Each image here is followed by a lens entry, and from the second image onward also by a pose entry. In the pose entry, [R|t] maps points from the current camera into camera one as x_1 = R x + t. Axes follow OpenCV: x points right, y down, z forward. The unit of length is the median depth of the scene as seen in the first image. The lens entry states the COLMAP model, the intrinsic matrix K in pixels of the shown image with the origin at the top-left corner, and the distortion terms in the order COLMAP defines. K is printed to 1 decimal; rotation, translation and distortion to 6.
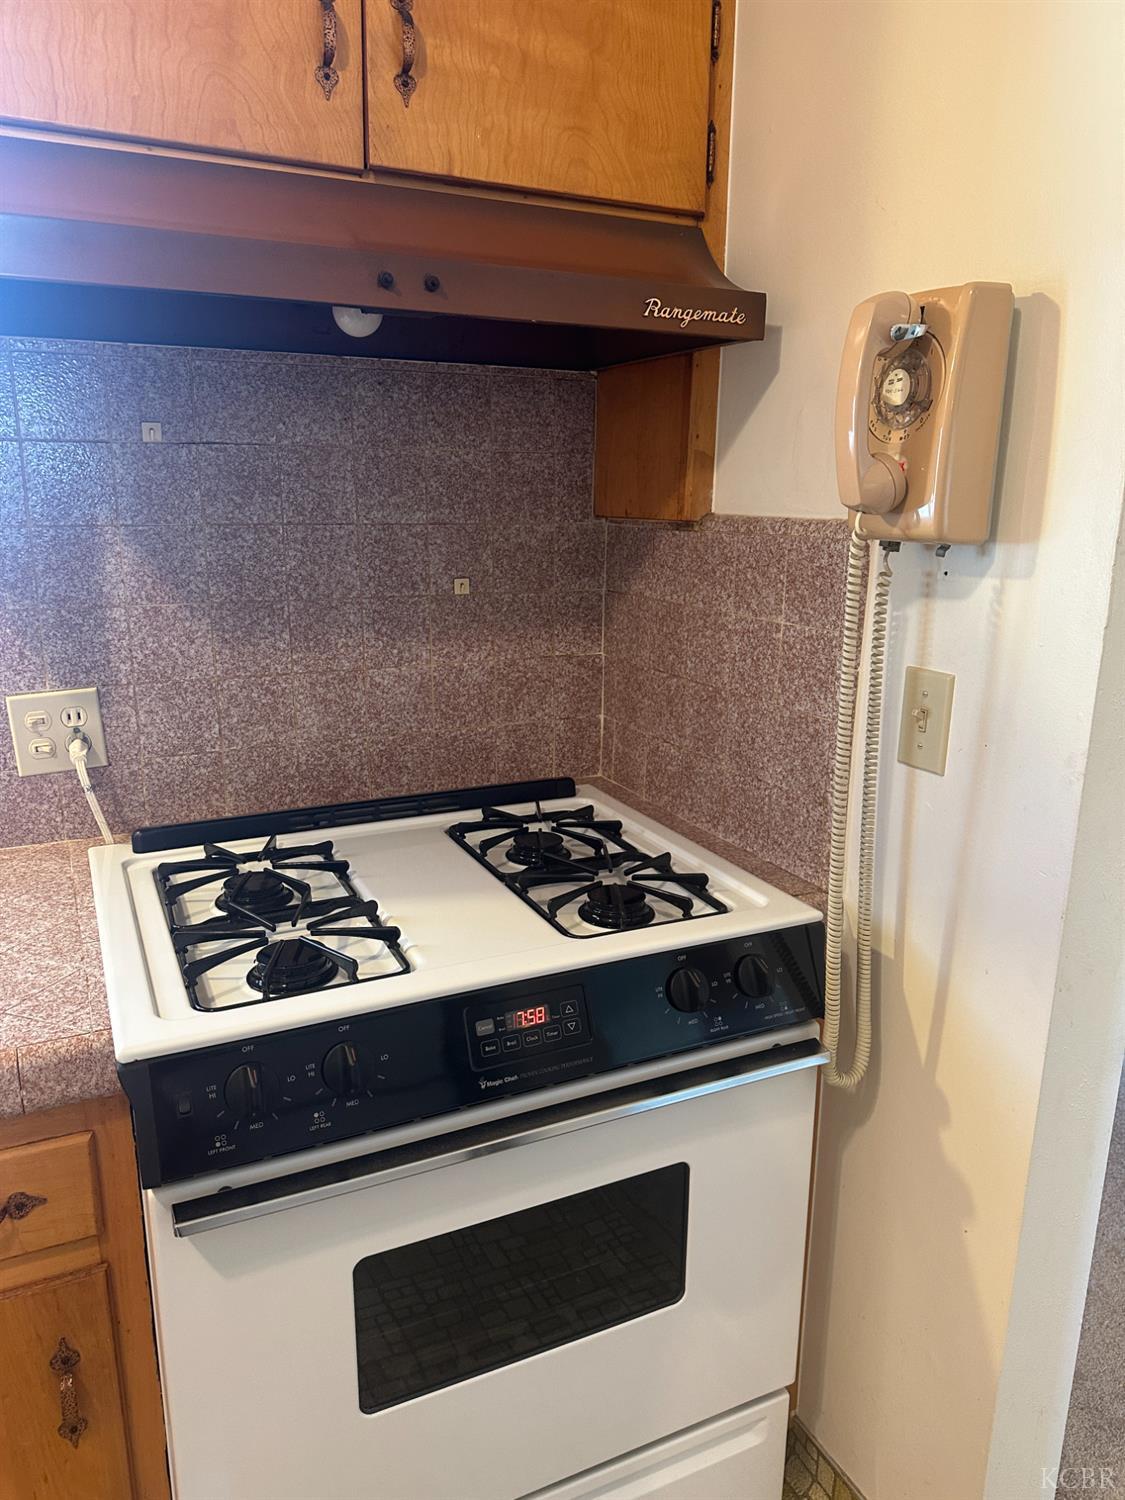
lens RADIAL K [[1049.8, 0, 562.5], [0, 1049.8, 750.0], [0, 0, 1]] dist [-0.005397, 0.005849]
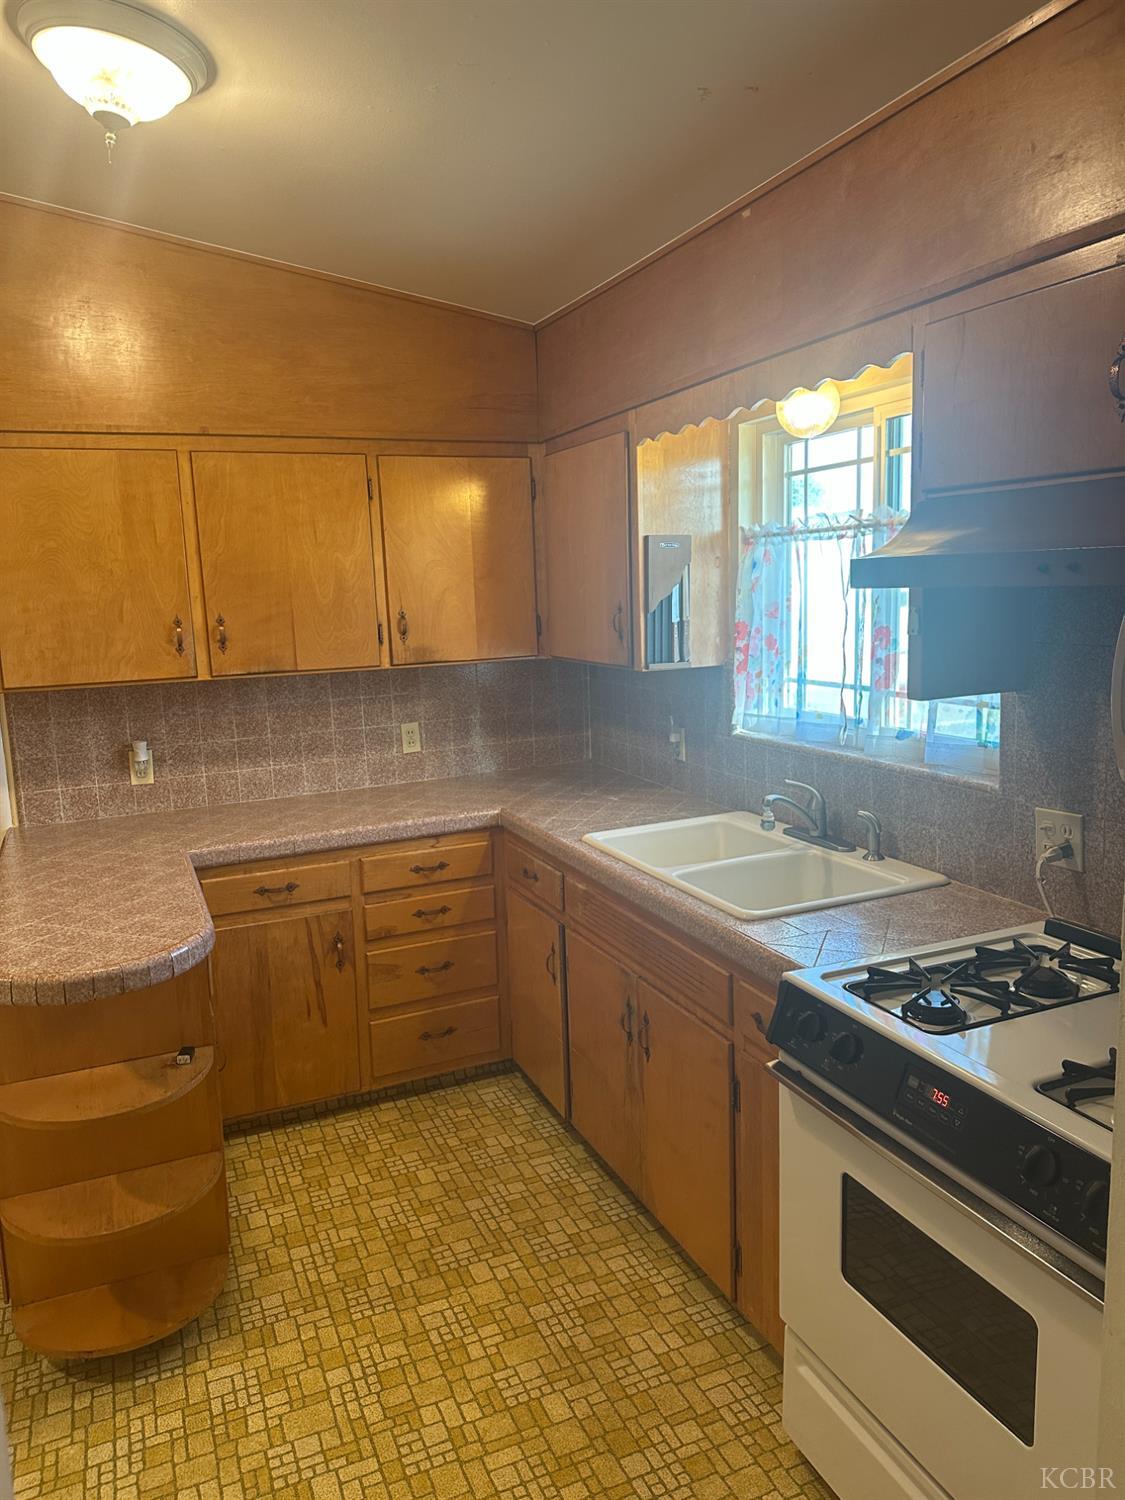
lens RADIAL K [[1107.7, 0, 599.9], [0, 1107.7, 752.6], [0, 0, 1]] dist [-0.007021, -0.003180]
pose [[-0.033908, 0.147086, -0.988542, 1.088543], [-0.217273, 0.964370, 0.150942, -0.237887], [0.975522, 0.219901, -0.000742, 0.381118]]
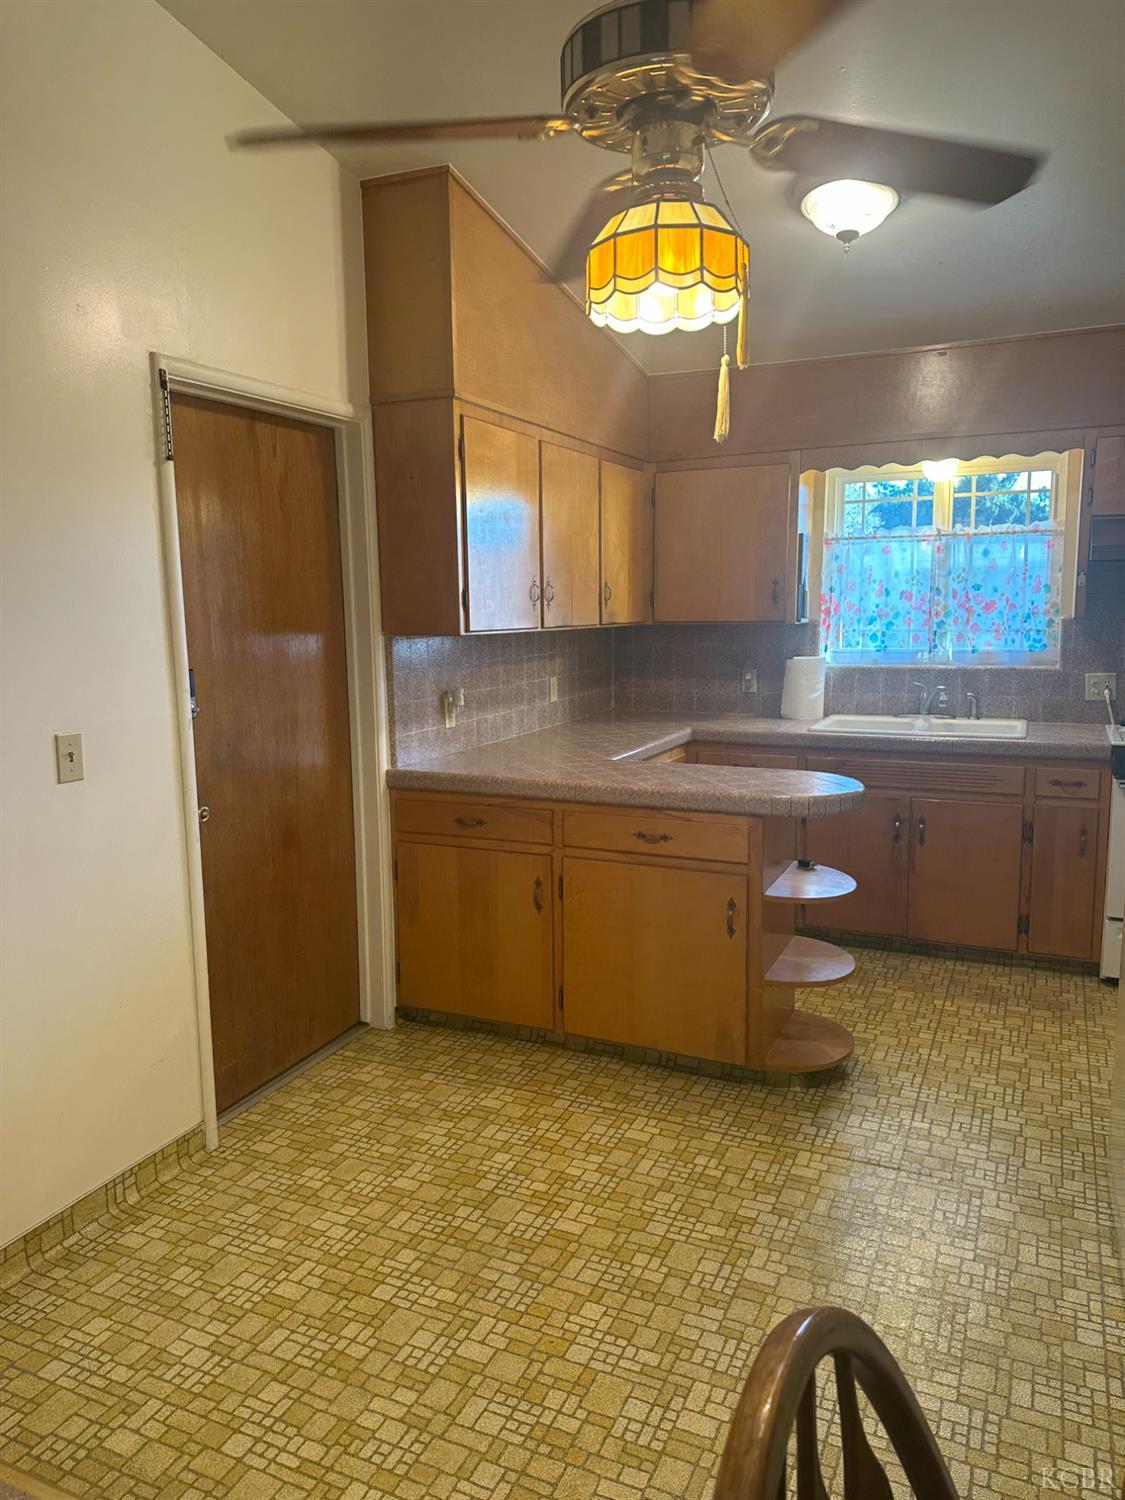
lens RADIAL K [[1049.8, 0, 562.5], [0, 1049.8, 750.0], [0, 0, 1]] dist [-0.005397, 0.005849]
pose [[0.636492, 0.100252, -0.764740, 0.926451], [-0.174368, 0.984550, -0.016058, 0.509139], [0.751315, 0.143567, 0.644139, -2.239824]]
